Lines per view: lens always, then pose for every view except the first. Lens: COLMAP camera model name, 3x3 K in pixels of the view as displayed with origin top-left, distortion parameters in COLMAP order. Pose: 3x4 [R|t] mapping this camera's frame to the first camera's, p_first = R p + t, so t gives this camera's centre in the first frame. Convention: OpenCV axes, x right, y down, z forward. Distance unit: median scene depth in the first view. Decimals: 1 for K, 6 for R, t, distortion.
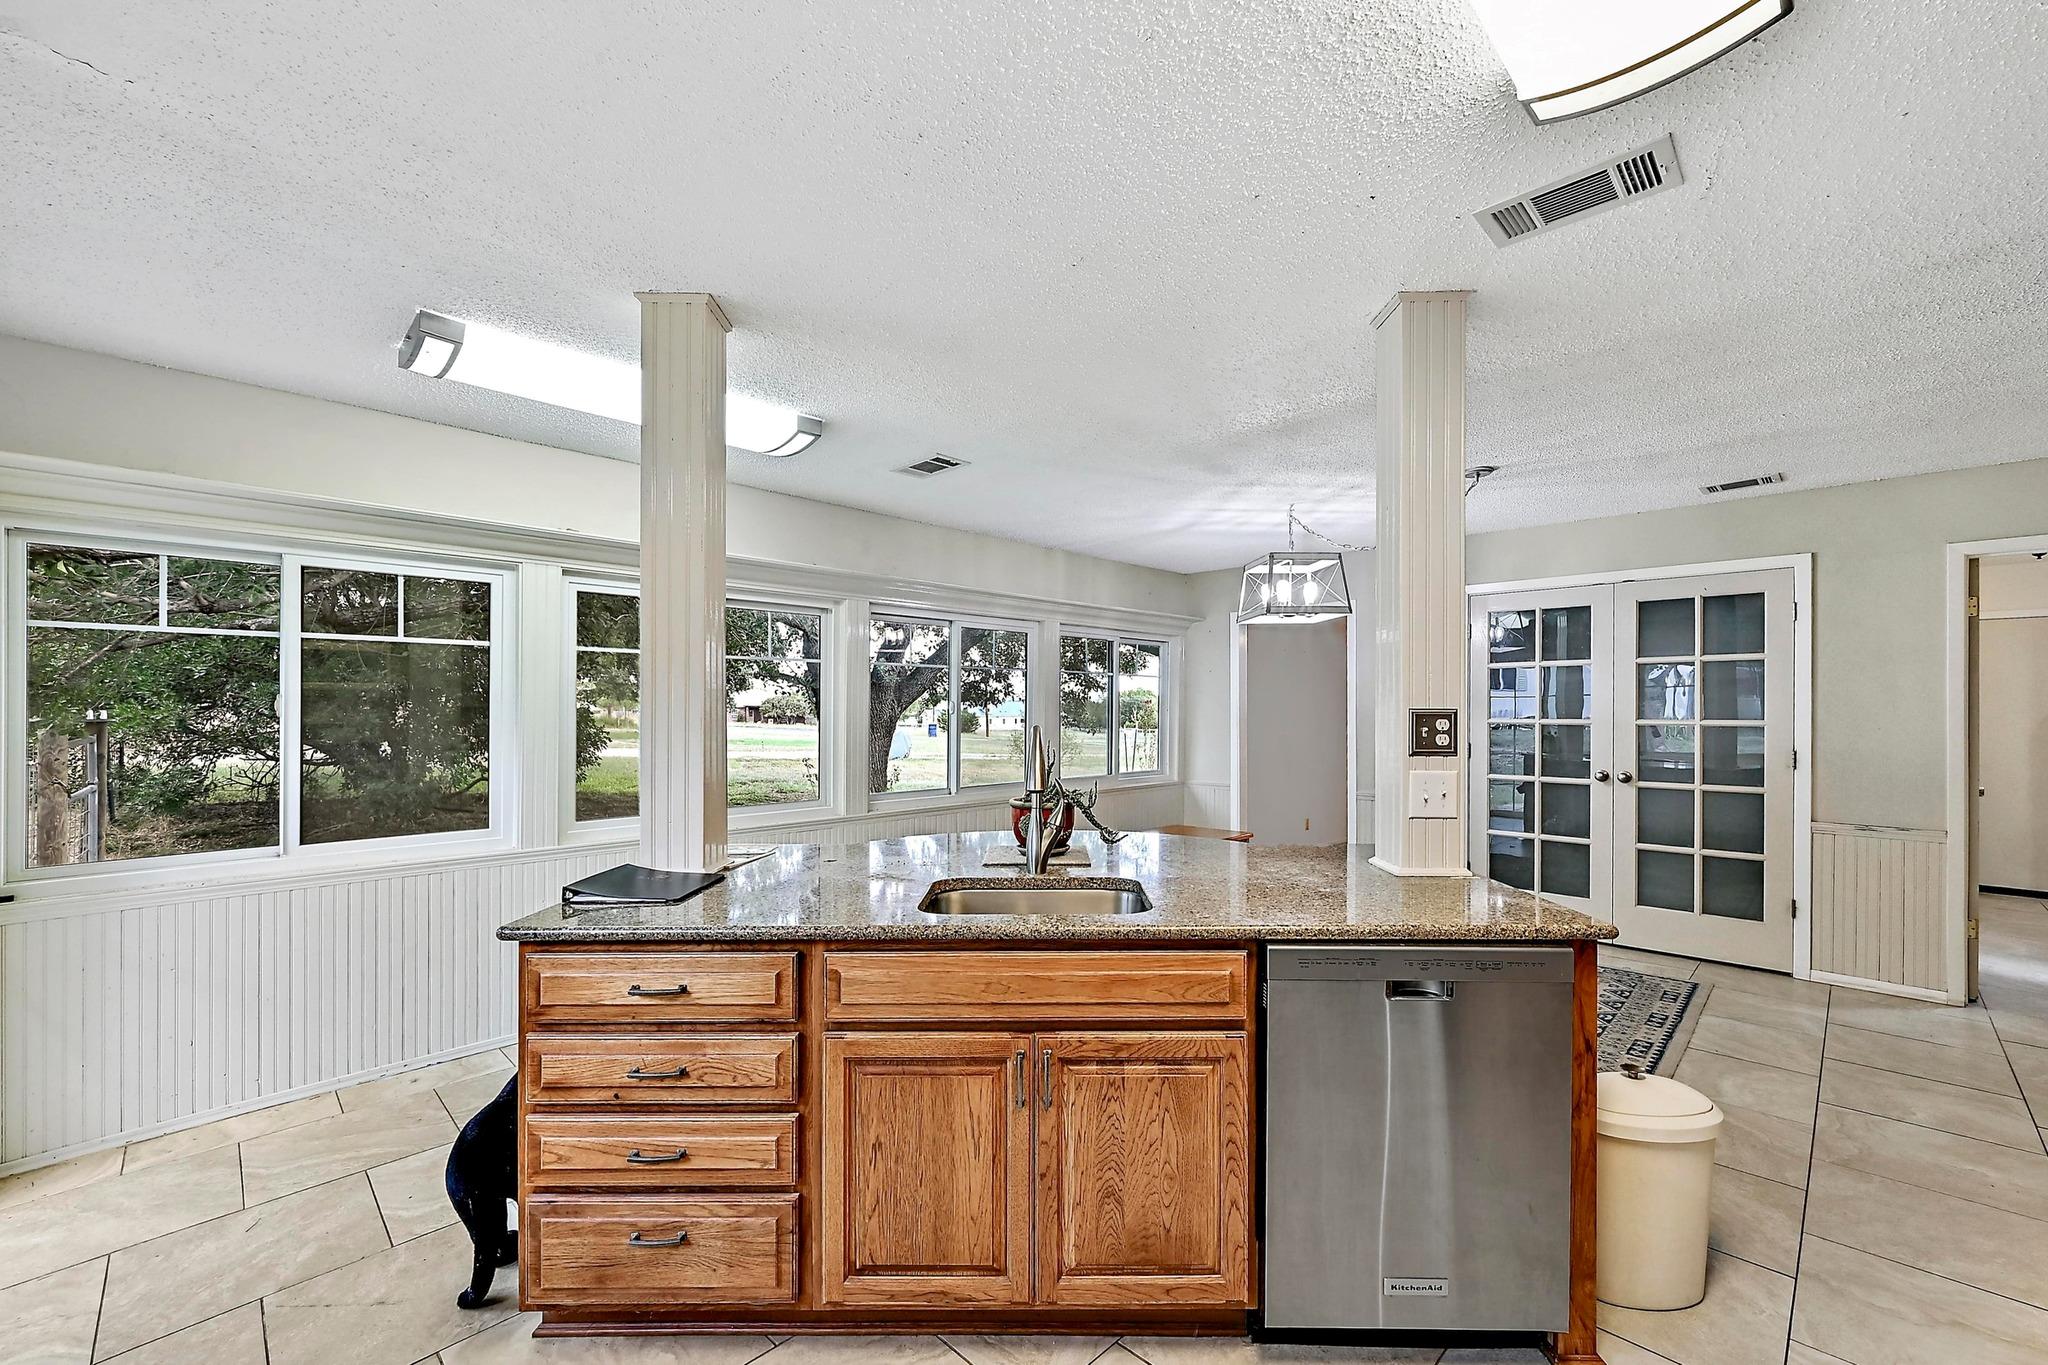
lens RADIAL K [[829.0, 0, 1030.2], [0, 829.0, 710.3], [0, 0, 1]] dist [0.000522, -0.000037]
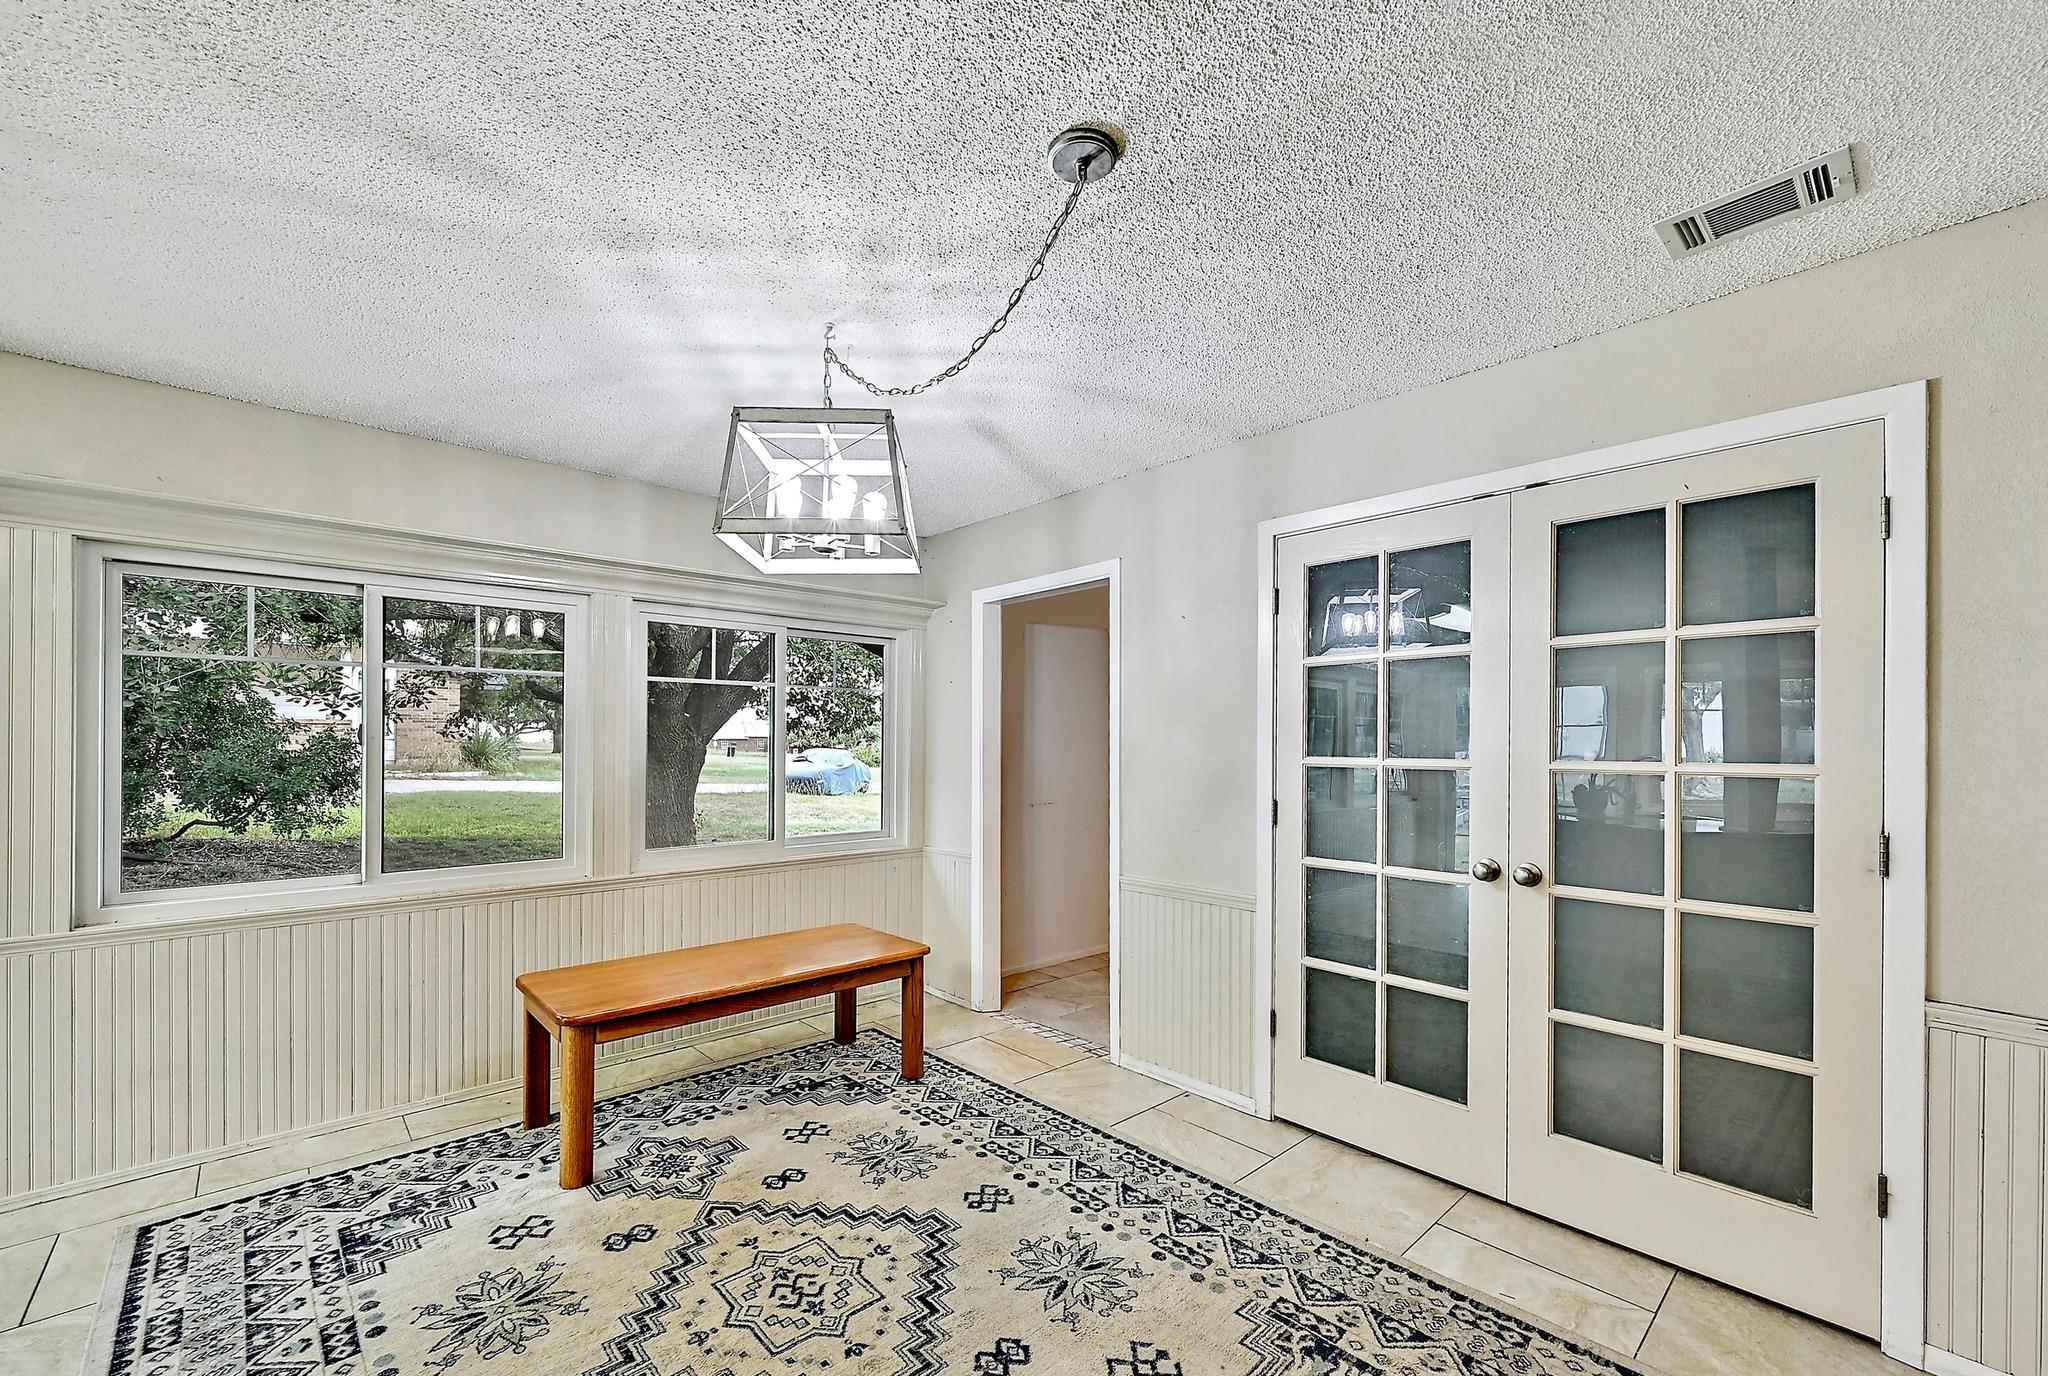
lens RADIAL K [[841.1, 0, 1024.7], [0, 841.1, 741.5], [0, 0, 1]] dist [0.001535, 0.000396]
pose [[0.998785, 0.006056, -0.048901, 0.444885], [-0.006288, 0.999970, -0.004597, 0.003843], [0.048872, 0.004898, 0.998793, 0.484736]]
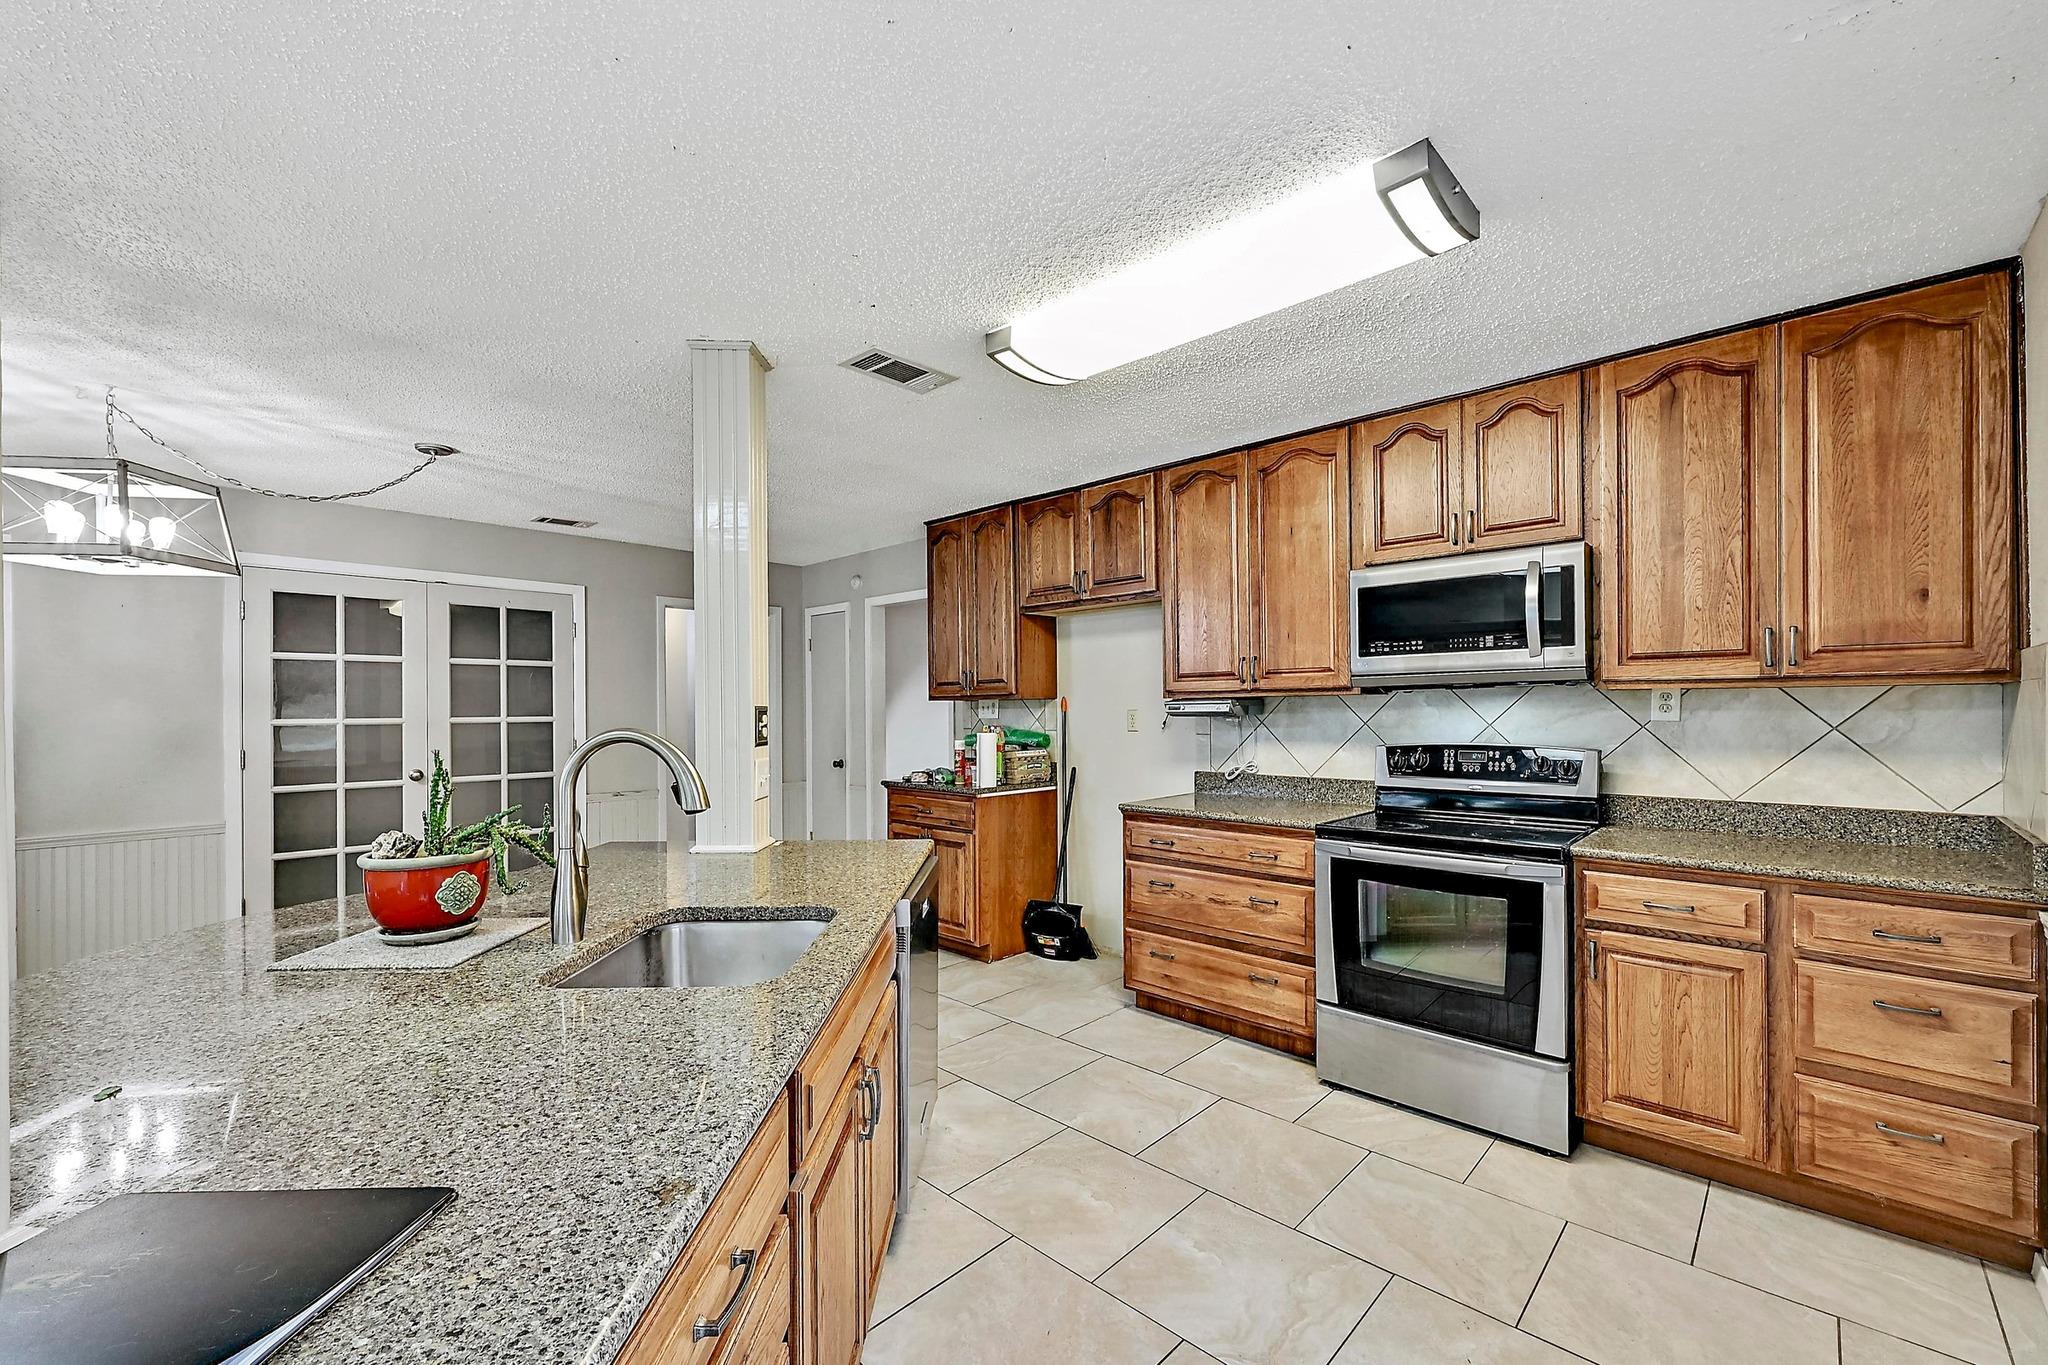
lens RADIAL K [[829.0, 0, 1030.2], [0, 829.0, 710.3], [0, 0, 1]] dist [0.000522, -0.000037]
pose [[-0.022273, -0.004552, 0.999742, -0.327614], [0.003328, 0.999984, 0.004627, -0.000192], [-0.999746, 0.003431, -0.022257, 0.300724]]
